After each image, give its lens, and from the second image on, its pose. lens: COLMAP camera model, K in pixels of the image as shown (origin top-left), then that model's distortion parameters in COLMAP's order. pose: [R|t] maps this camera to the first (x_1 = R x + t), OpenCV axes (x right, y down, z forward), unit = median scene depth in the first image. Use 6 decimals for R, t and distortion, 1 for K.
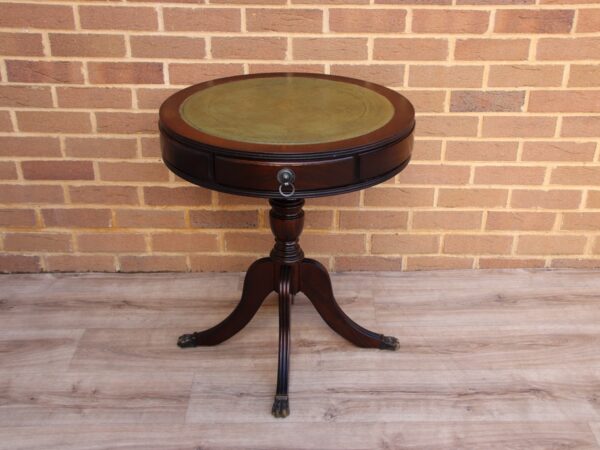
lens RADIAL K [[792.0, 0, 304.4], [0, 792.0, 232.8], [0, 0, 1]] dist [0.073655, 0.000000]
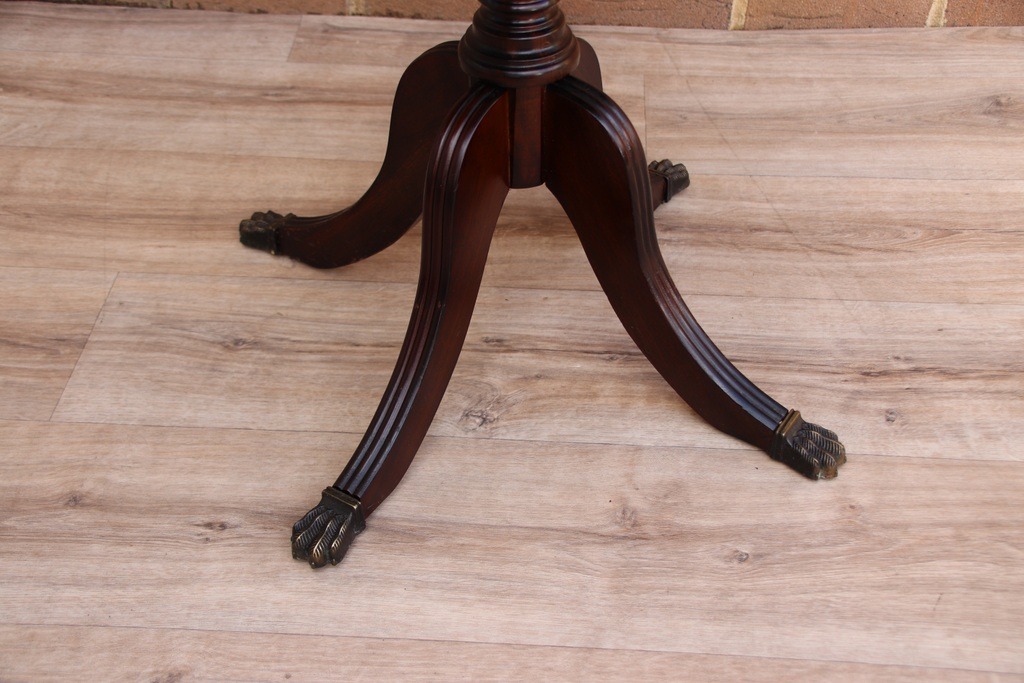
lens RADIAL K [[1372.6, 0, 514.8], [0, 1372.6, 325.0], [0, 0, 1]] dist [0.157642, 0.000000]
pose [[0.998272, 0.046465, -0.035986, 0.057916], [-0.037621, 0.975641, 0.216125, 0.053161], [0.045152, -0.214398, 0.975702, 0.371137]]
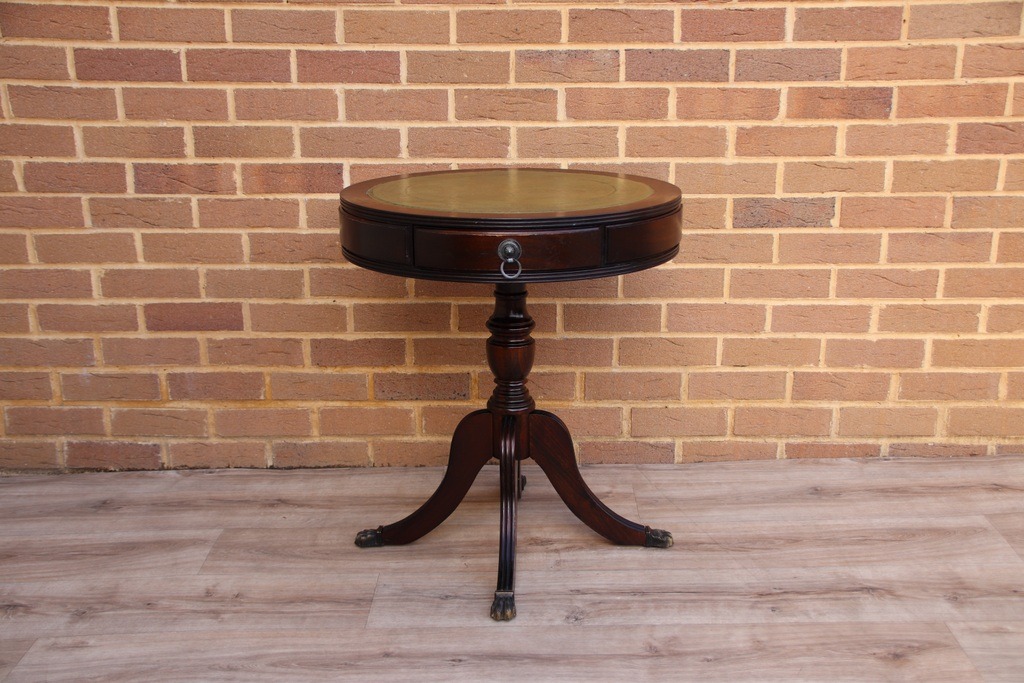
lens RADIAL K [[1209.3, 0, 518.0], [0, 1209.3, 355.2], [0, 0, 1]] dist [0.075052, 0.000000]
pose [[0.999869, -0.008736, -0.013624, -0.000364], [0.006011, 0.982049, -0.188529, 0.176080], [0.015026, 0.188422, 0.981973, -0.076155]]
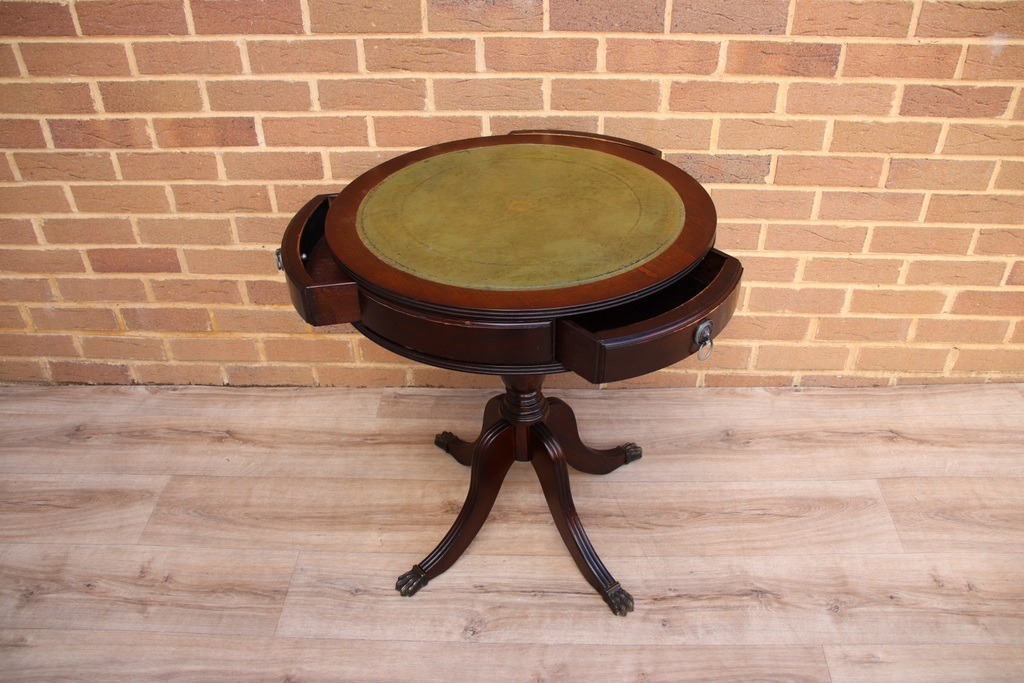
lens RADIAL K [[872.2, 0, 517.5], [0, 872.2, 351.1], [0, 0, 1]] dist [-0.138396, 0.130115]
pose [[0.999013, 0.009989, -0.043286, 0.091193], [-0.003540, 0.989196, 0.146555, -0.119628], [0.044283, -0.146258, 0.988255, 0.228026]]
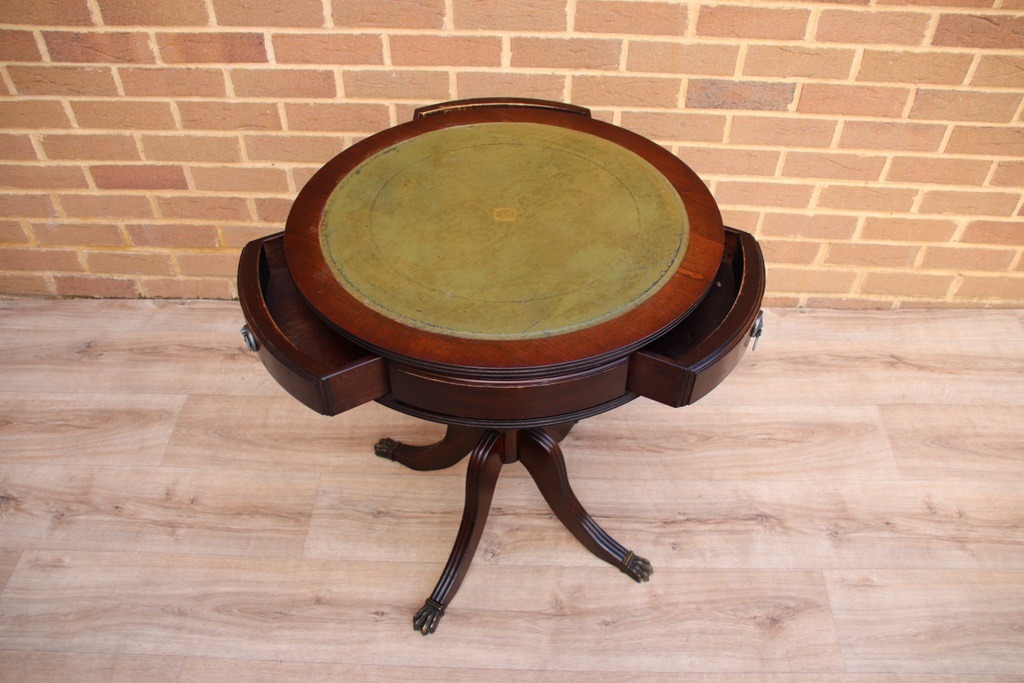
lens RADIAL K [[872.2, 0, 513.0], [0, 872.2, 358.9], [0, 0, 1]] dist [-0.138396, 0.130115]
pose [[0.999533, 0.025278, -0.017160, 0.053880], [-0.018860, 0.952371, 0.304359, -0.173182], [0.024036, -0.303893, 0.952403, 0.231501]]
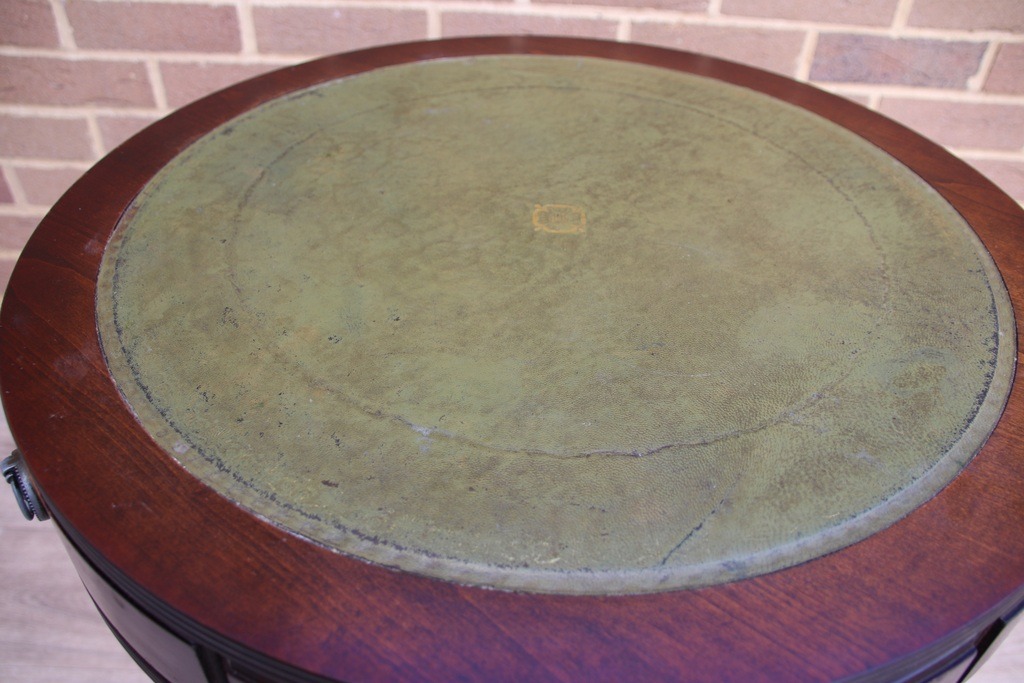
lens RADIAL K [[854.4, 0, 513.0], [0, 854.4, 356.0], [0, 0, 1]] dist [-0.109297, 0.069663]
pose [[0.999341, 0.033428, 0.014146, 0.023763], [-0.035835, 0.970620, 0.237935, -0.112758], [-0.005777, -0.238286, 0.971178, 0.544604]]
